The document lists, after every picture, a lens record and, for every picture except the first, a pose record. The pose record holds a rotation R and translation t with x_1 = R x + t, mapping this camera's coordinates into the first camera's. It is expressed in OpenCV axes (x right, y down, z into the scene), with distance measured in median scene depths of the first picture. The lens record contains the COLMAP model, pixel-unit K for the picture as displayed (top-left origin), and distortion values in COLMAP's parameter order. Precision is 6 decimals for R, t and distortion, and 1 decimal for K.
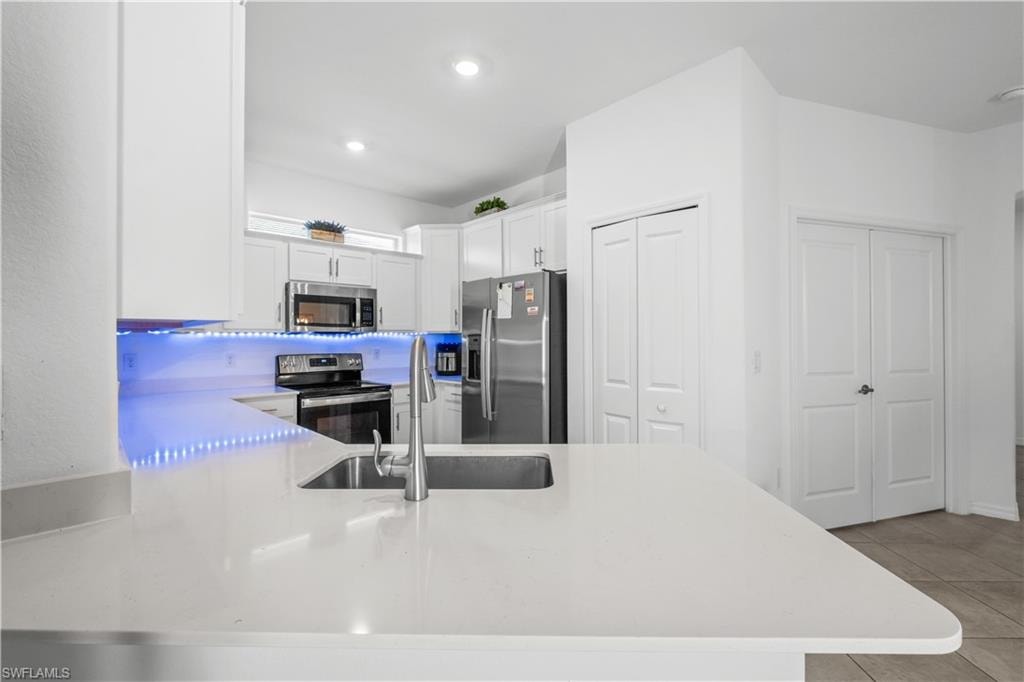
lens RADIAL K [[462.1, 0, 512.0], [0, 462.1, 341.0], [0, 0, 1]] dist [-0.001821, -0.000298]
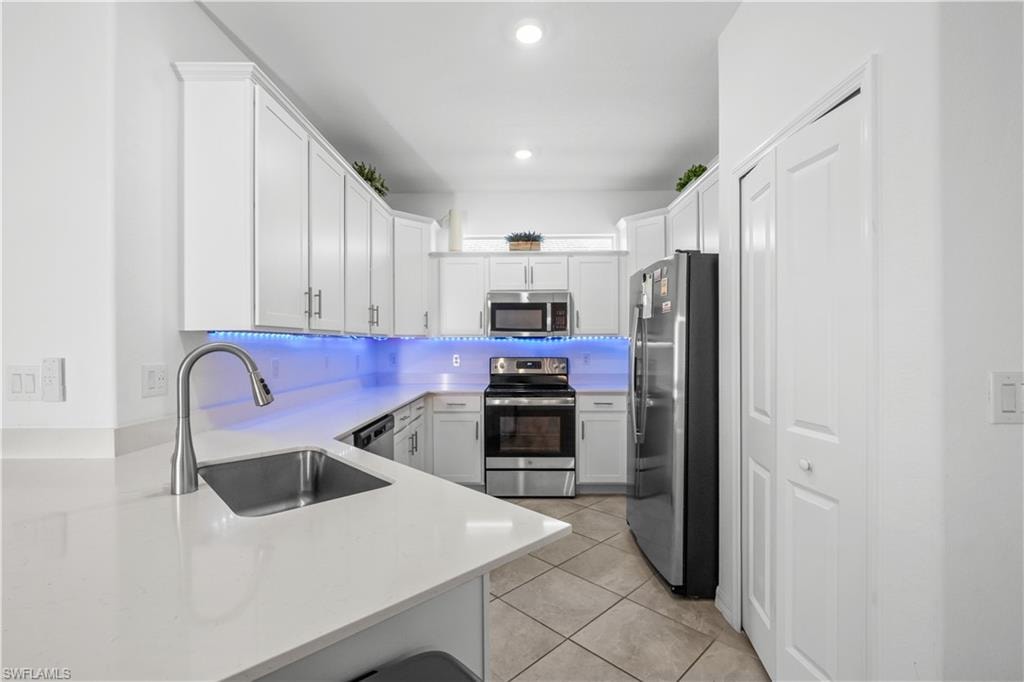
lens RADIAL K [[462.1, 0, 512.0], [0, 462.1, 341.0], [0, 0, 1]] dist [-0.001821, -0.000298]
pose [[0.708401, -0.001349, -0.705808, 0.326019], [-0.003686, 0.999977, -0.005611, -0.003214], [0.705800, 0.006577, 0.708381, 0.229270]]
